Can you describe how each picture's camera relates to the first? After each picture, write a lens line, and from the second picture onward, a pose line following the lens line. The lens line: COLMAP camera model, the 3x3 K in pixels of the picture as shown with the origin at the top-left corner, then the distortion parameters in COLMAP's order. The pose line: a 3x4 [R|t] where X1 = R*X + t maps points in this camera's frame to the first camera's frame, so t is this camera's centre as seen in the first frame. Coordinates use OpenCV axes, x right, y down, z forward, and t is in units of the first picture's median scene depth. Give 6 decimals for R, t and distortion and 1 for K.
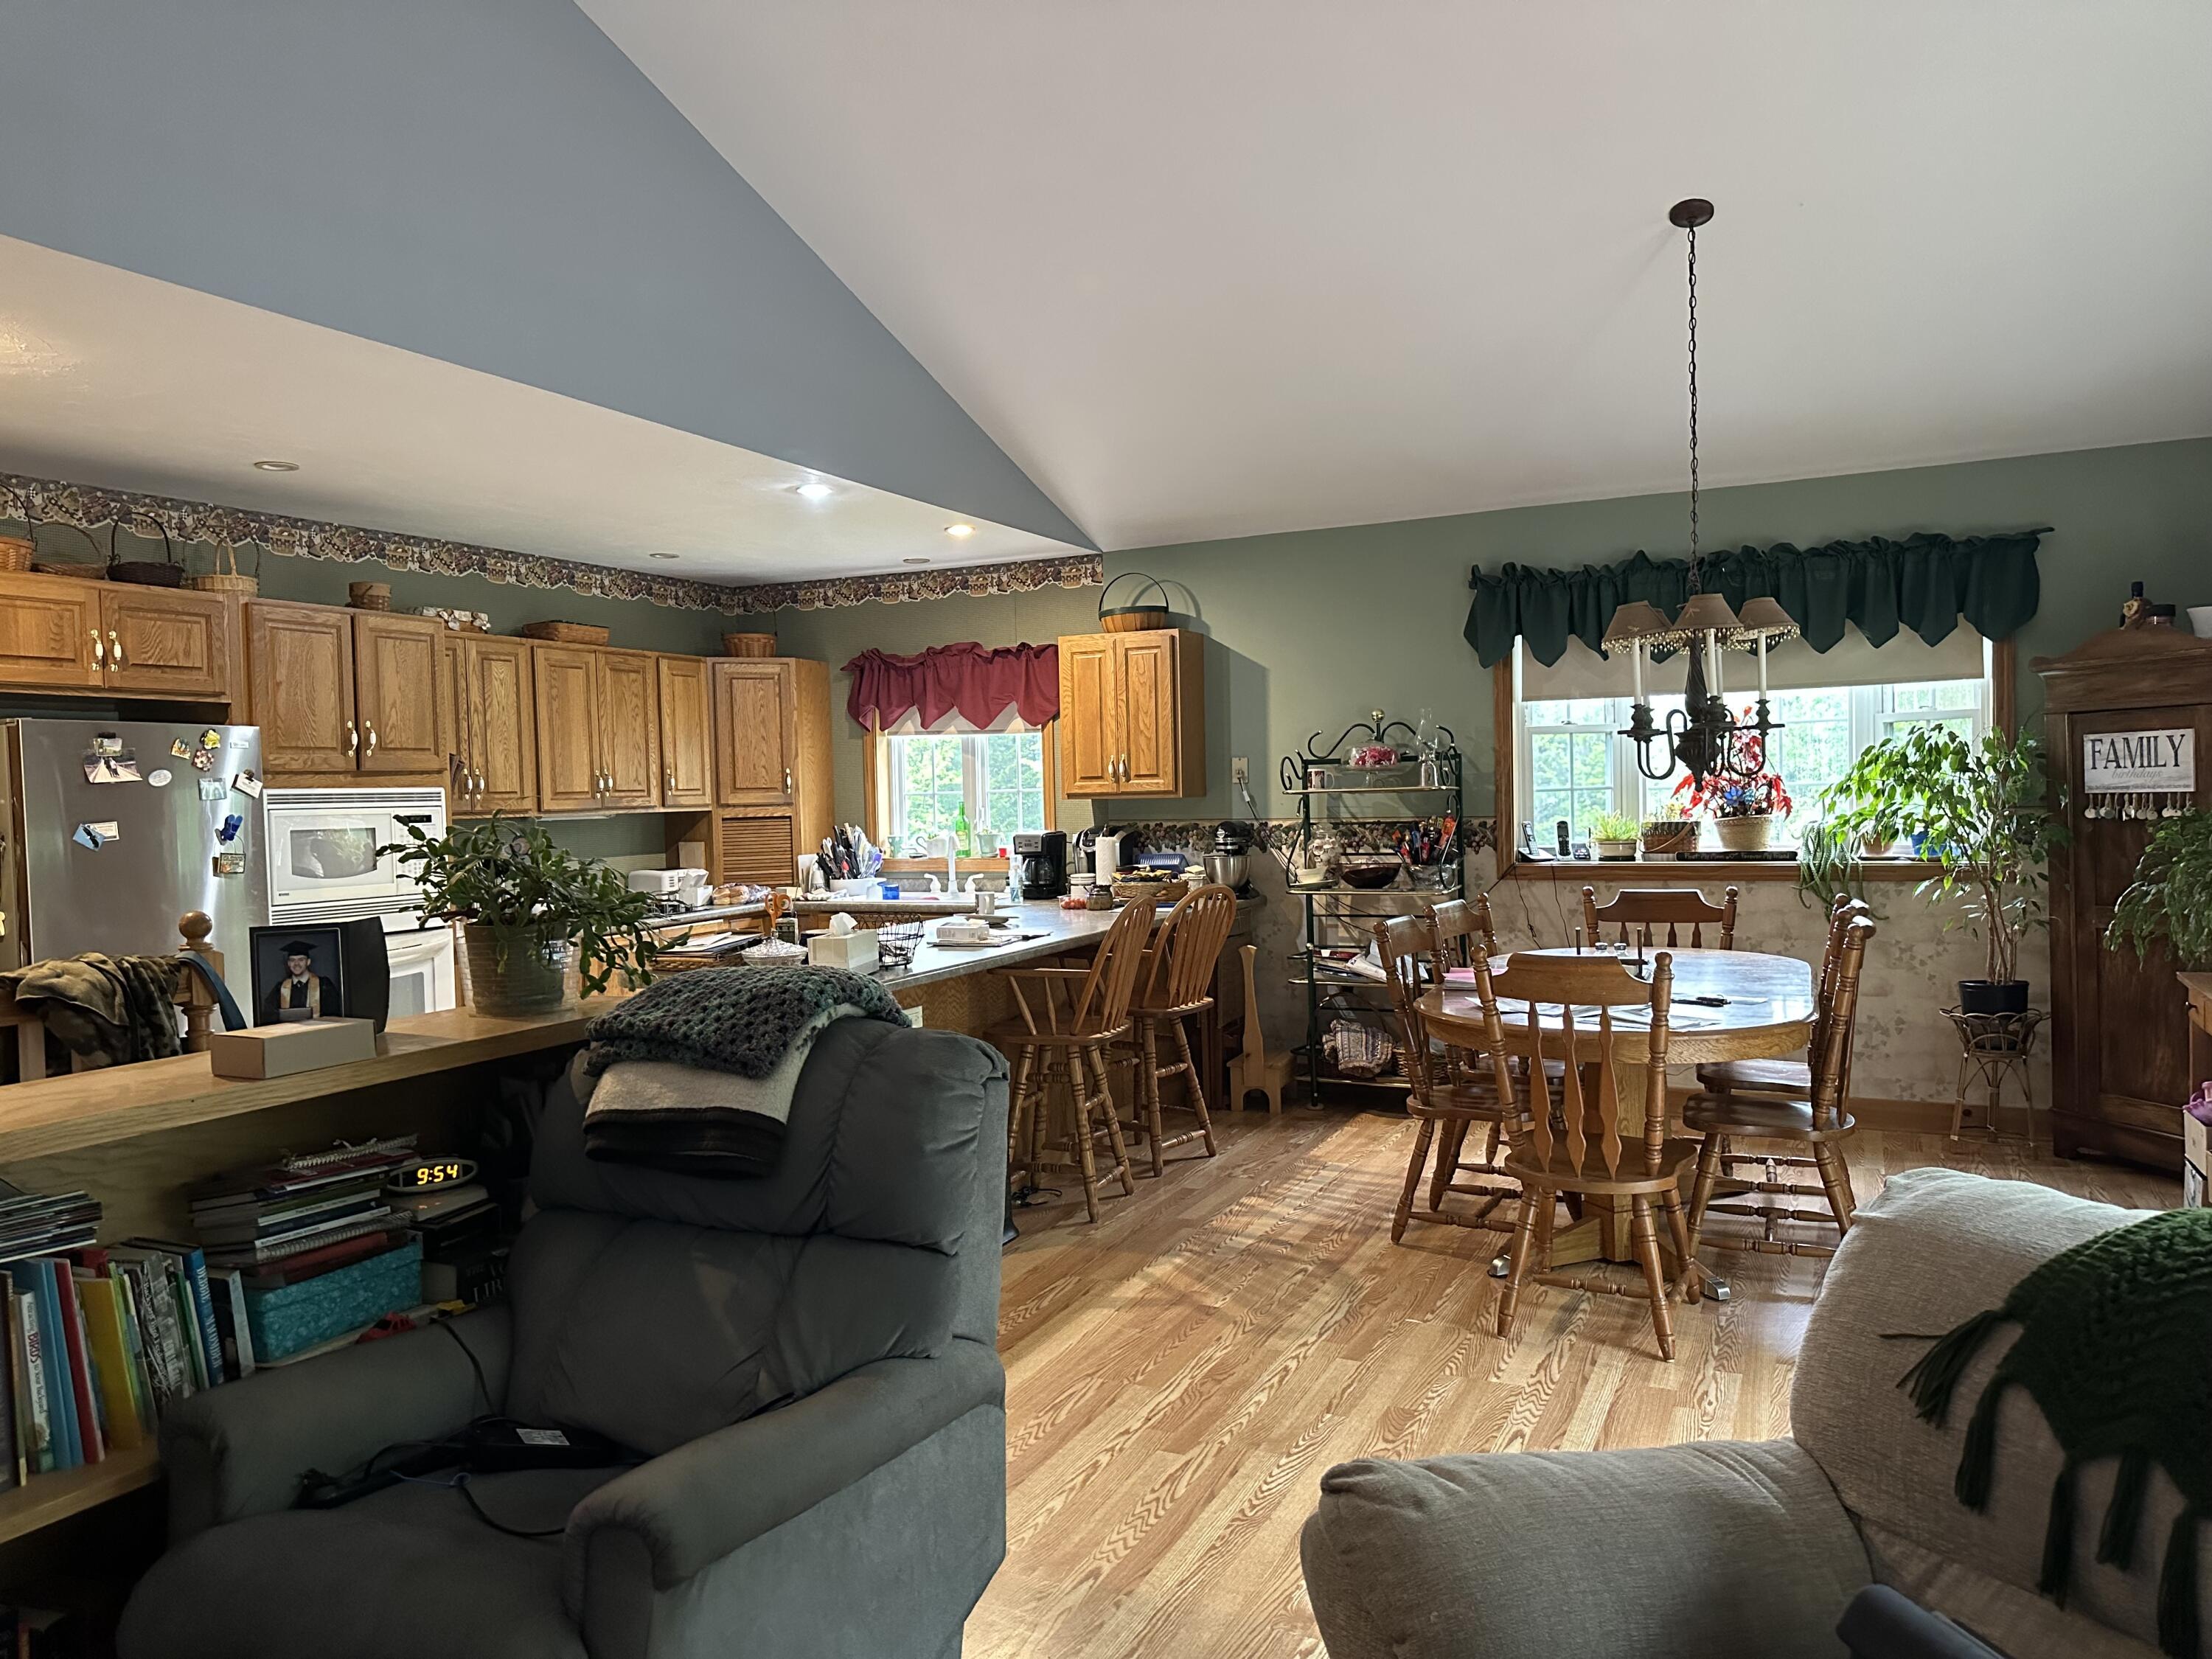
lens RADIAL K [[1546.0, 0, 1106.9], [0, 1546.0, 838.6], [0, 0, 1]] dist [0.140629, -0.196280]
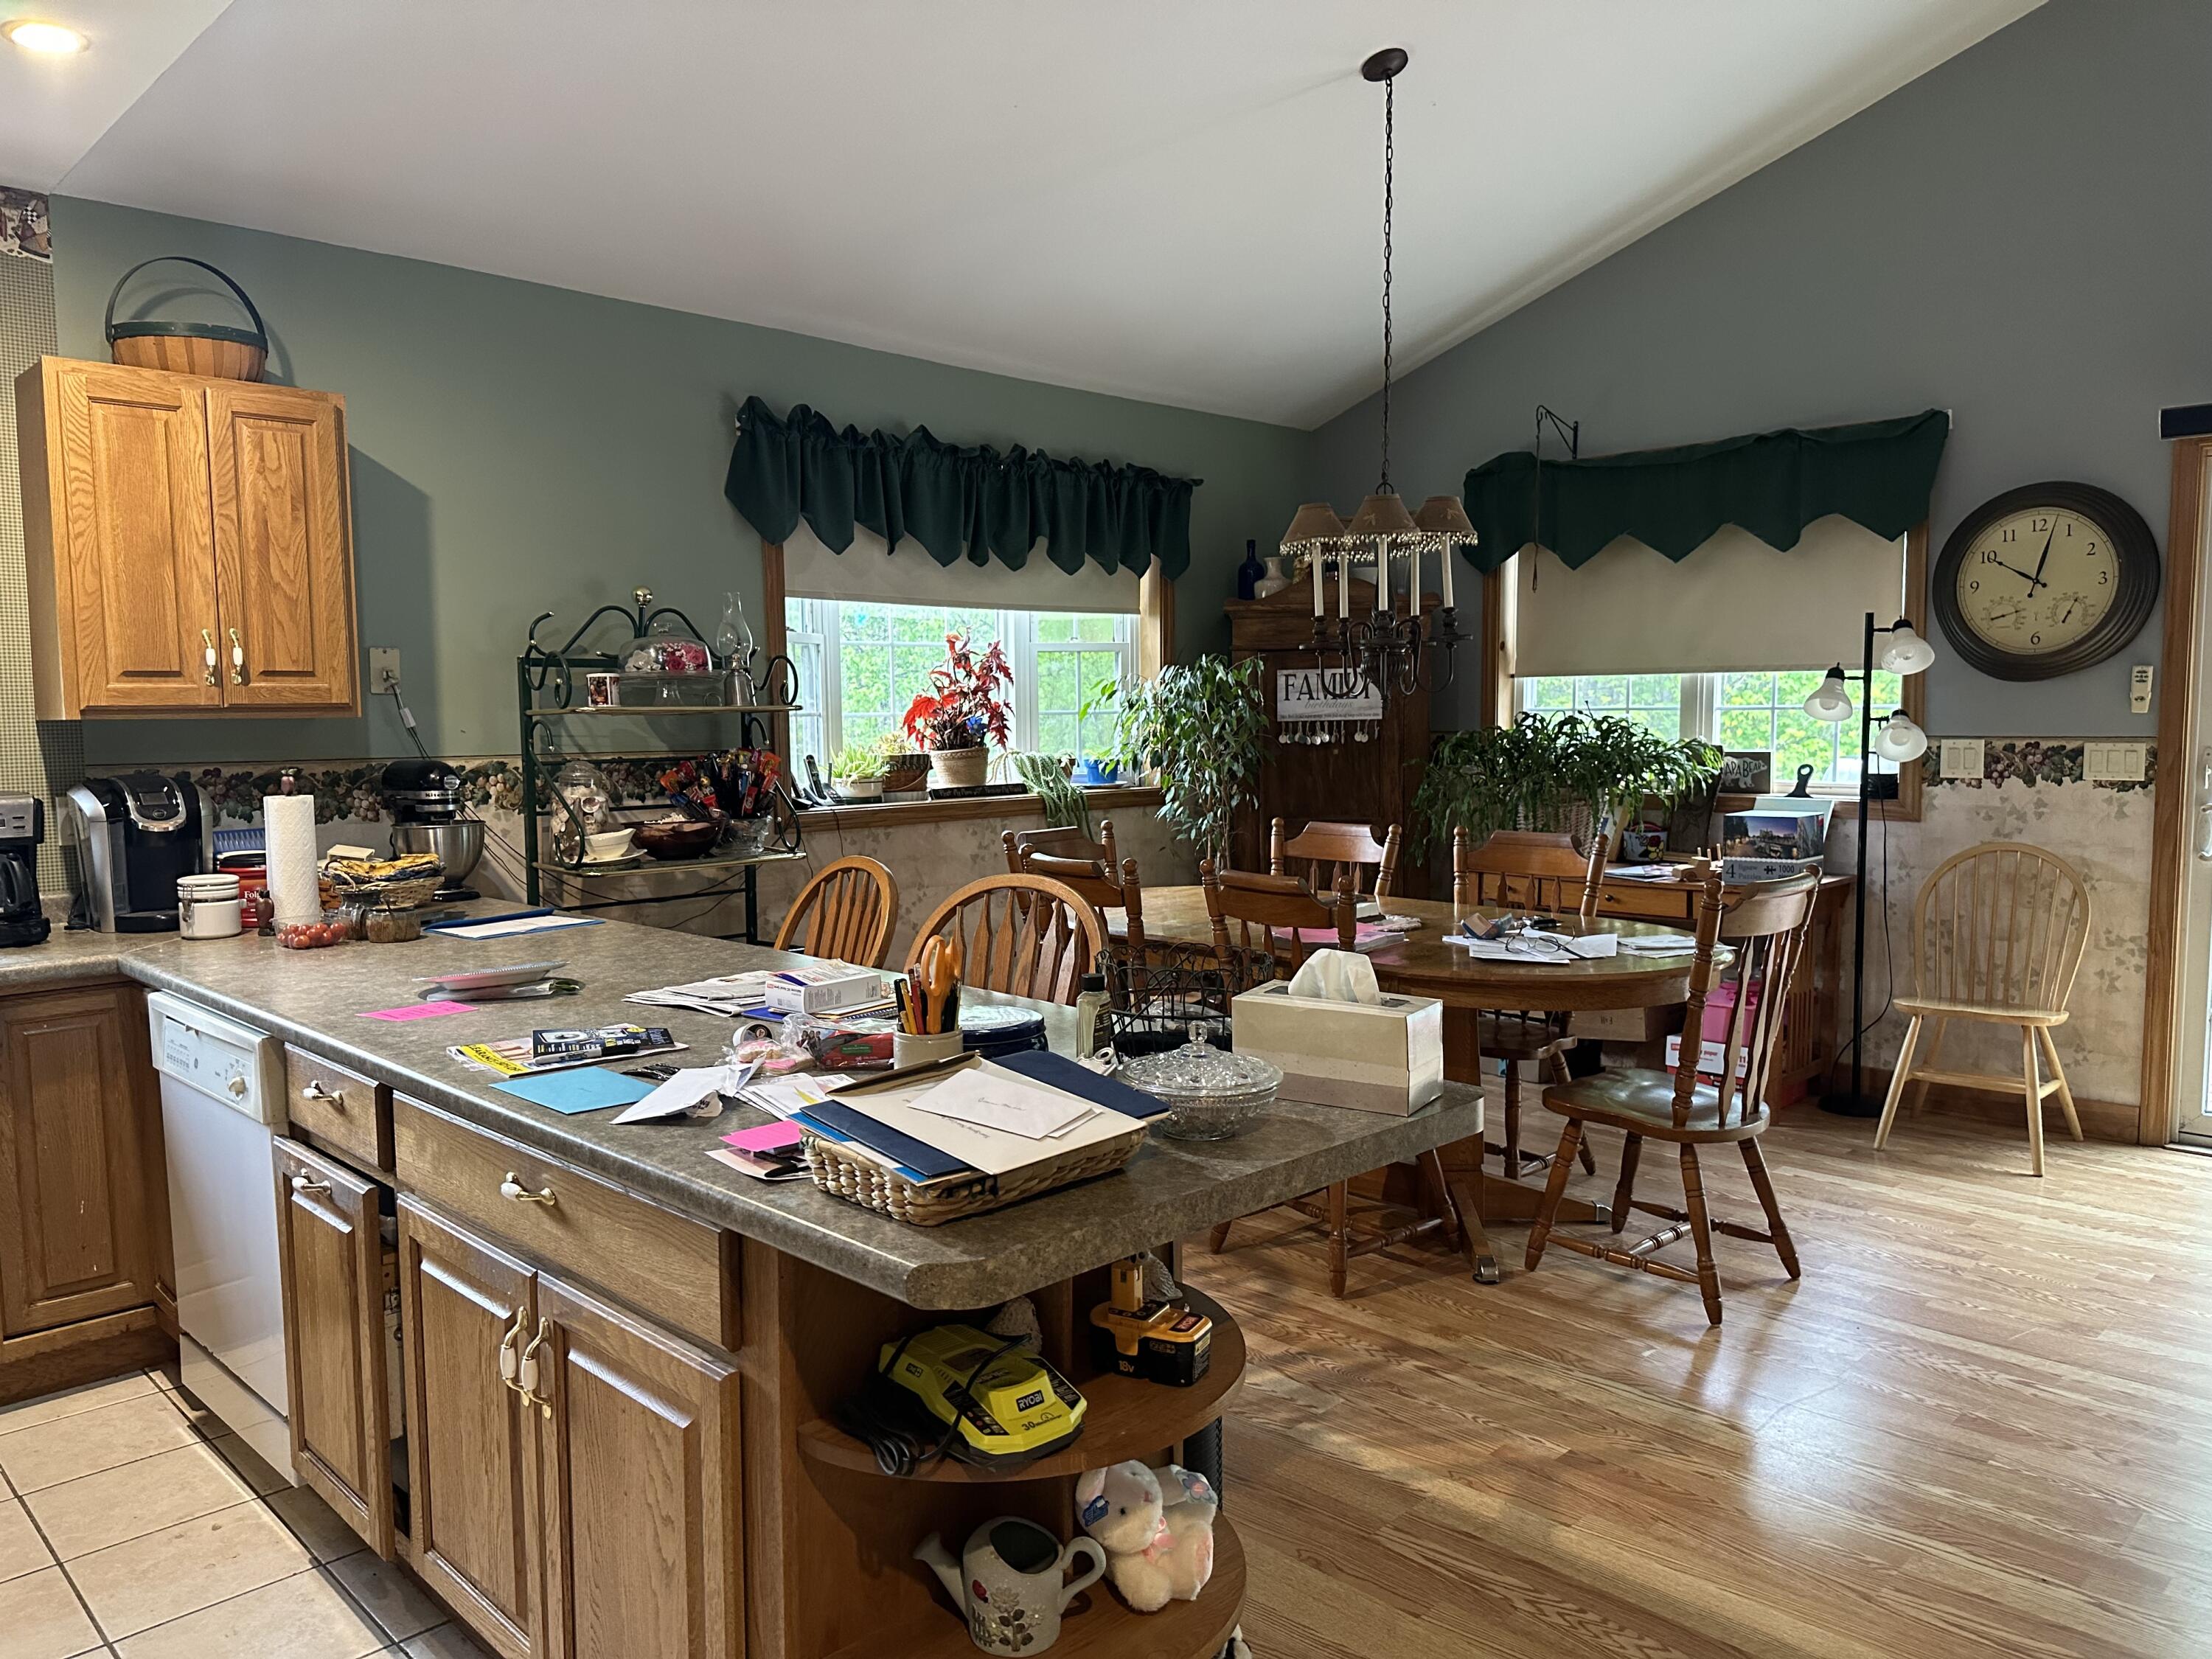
lens RADIAL K [[1546.0, 0, 1106.9], [0, 1546.0, 838.6], [0, 0, 1]] dist [0.140629, -0.196280]
pose [[0.336355, -0.060563, 0.939786, -0.365043], [0.031630, 0.998093, 0.053000, -0.005546], [-0.941204, 0.011898, 0.337629, 0.556276]]
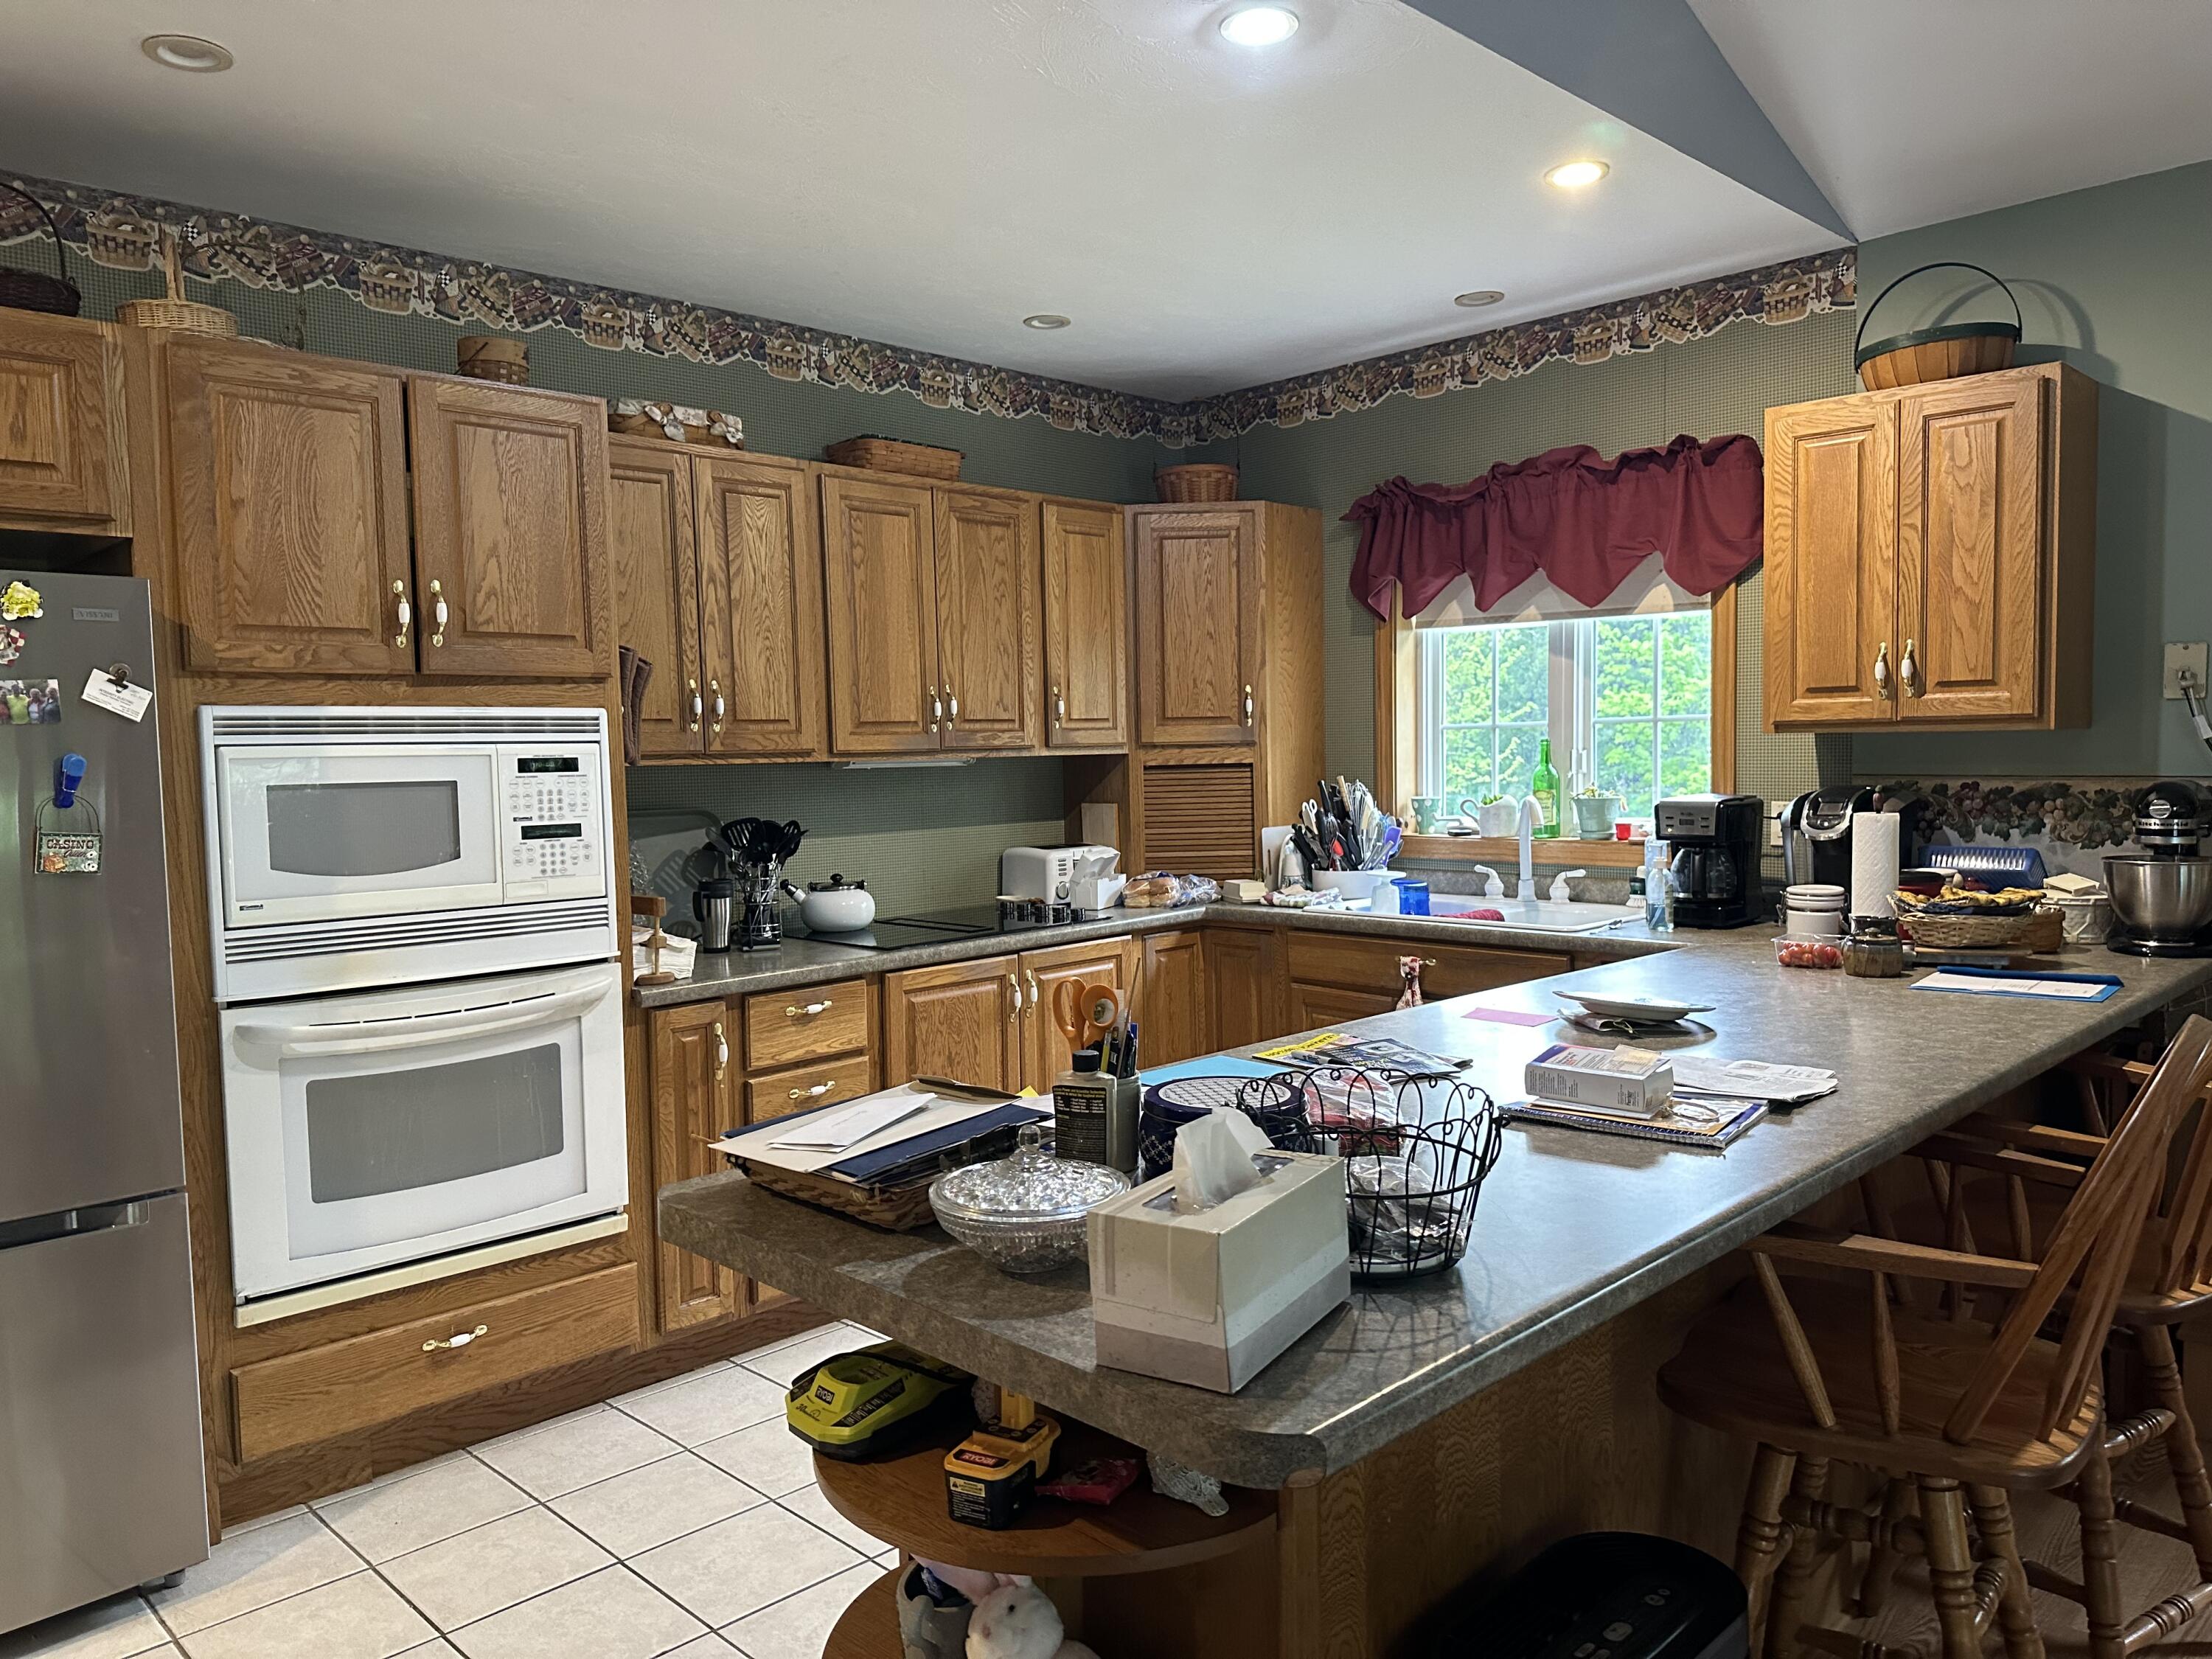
lens RADIAL K [[1546.0, 0, 1106.9], [0, 1546.0, 838.6], [0, 0, 1]] dist [0.140629, -0.196280]
pose [[0.942217, 0.024583, -0.334100, -0.057528], [-0.012386, 0.999178, 0.038587, -0.008321], [0.334774, -0.032220, 0.941747, 0.440314]]
